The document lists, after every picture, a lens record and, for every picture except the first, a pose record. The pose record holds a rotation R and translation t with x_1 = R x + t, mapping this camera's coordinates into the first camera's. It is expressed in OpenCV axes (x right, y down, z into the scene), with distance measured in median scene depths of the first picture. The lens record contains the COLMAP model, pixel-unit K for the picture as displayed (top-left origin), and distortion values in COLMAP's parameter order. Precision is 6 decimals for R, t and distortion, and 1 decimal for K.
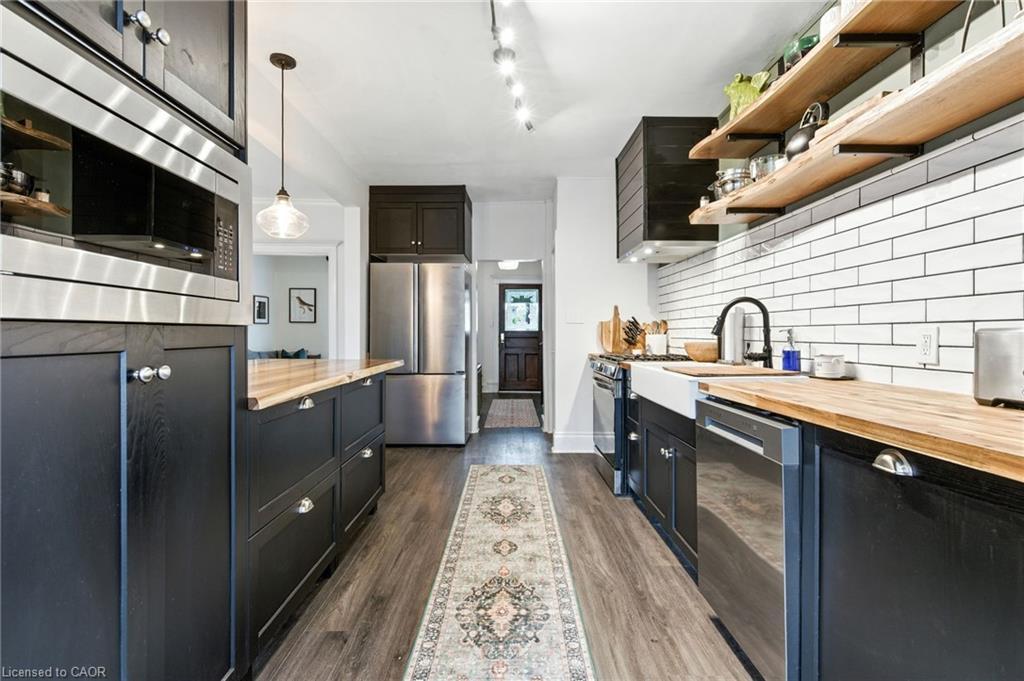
lens RADIAL K [[476.4, 0, 511.8], [0, 476.4, 337.7], [0, 0, 1]] dist [0.004946, -0.000833]
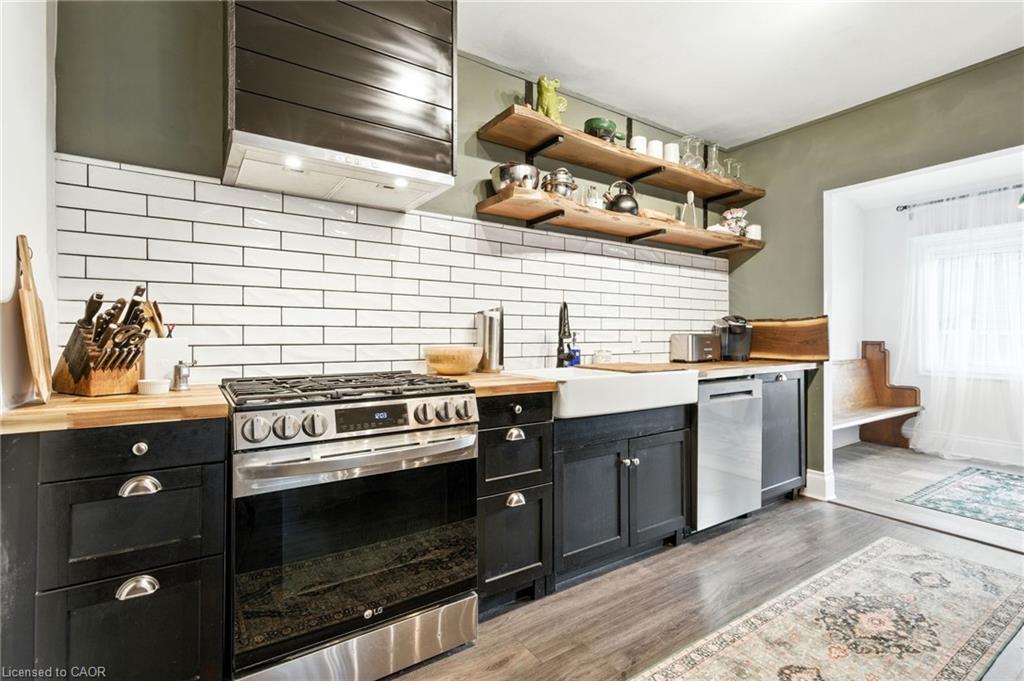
lens RADIAL K [[476.4, 0, 514.4], [0, 476.4, 334.3], [0, 0, 1]] dist [0.004946, -0.000833]
pose [[-0.554500, 0.003693, 0.832176, -0.318124], [0.005660, 0.999984, -0.000667, -0.010937], [-0.832165, 0.004340, -0.554512, 1.612705]]
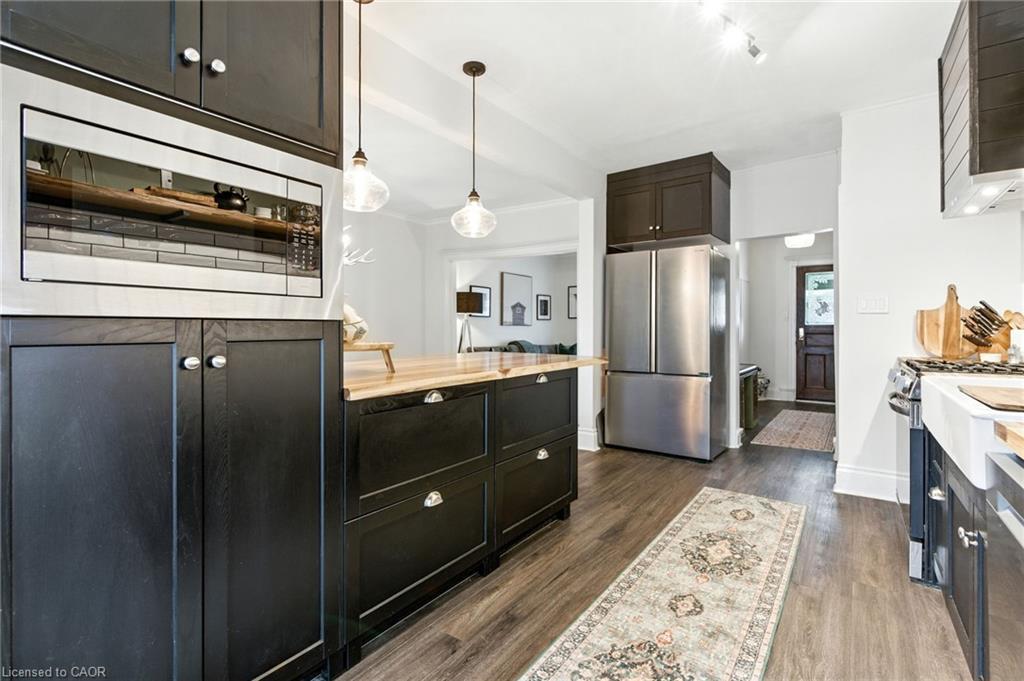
lens RADIAL K [[476.4, 0, 509.0], [0, 476.4, 331.4], [0, 0, 1]] dist [0.004946, -0.000833]
pose [[0.807207, 0.002230, -0.590264, 0.204028], [-0.004206, 0.999989, -0.001975, 0.000095], [0.590253, 0.004077, 0.807208, 0.202157]]
